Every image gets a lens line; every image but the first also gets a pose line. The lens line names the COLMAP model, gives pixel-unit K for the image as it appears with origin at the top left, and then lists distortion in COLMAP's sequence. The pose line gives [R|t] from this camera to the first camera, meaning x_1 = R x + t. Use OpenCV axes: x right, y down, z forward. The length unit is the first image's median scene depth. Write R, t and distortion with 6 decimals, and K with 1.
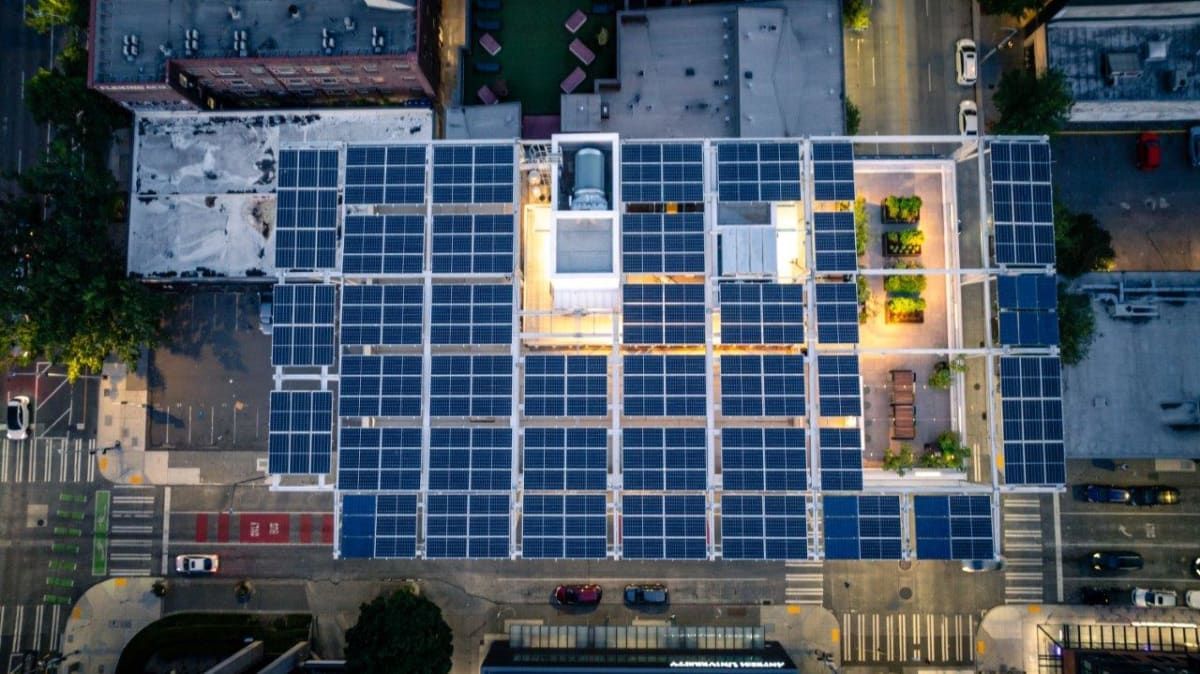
lens RADIAL K [[844.8, 0, 600.0], [0, 844.8, 337.0], [0, 0, 1]] dist [0.000669, 0.004031]
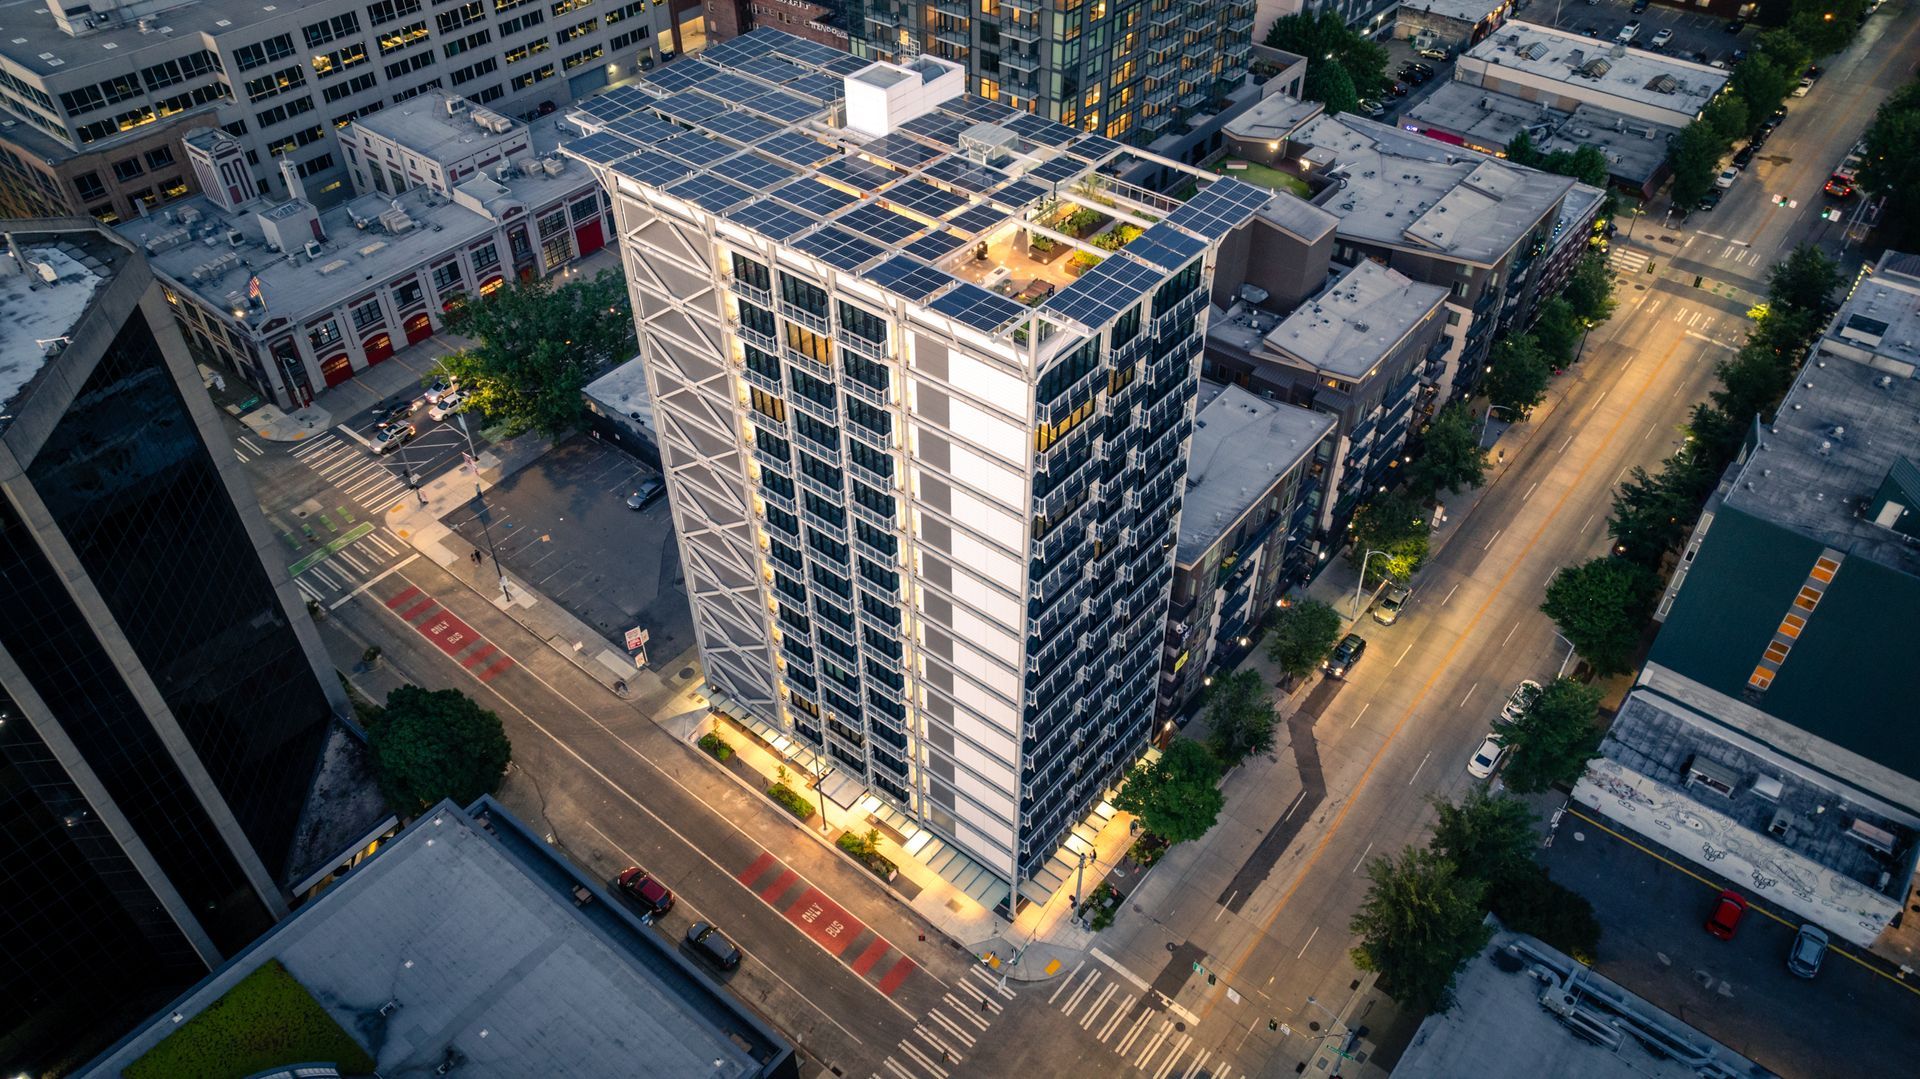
lens RADIAL K [[1351.7, 0, 960.0], [0, 1351.7, 539.5], [0, 0, 1]] dist [0.000669, 0.004031]
pose [[0.776314, 0.425788, -0.464803, 0.570309], [-0.628882, 0.573401, -0.525089, 0.558264], [0.042942, 0.699940, 0.712909, 0.022573]]
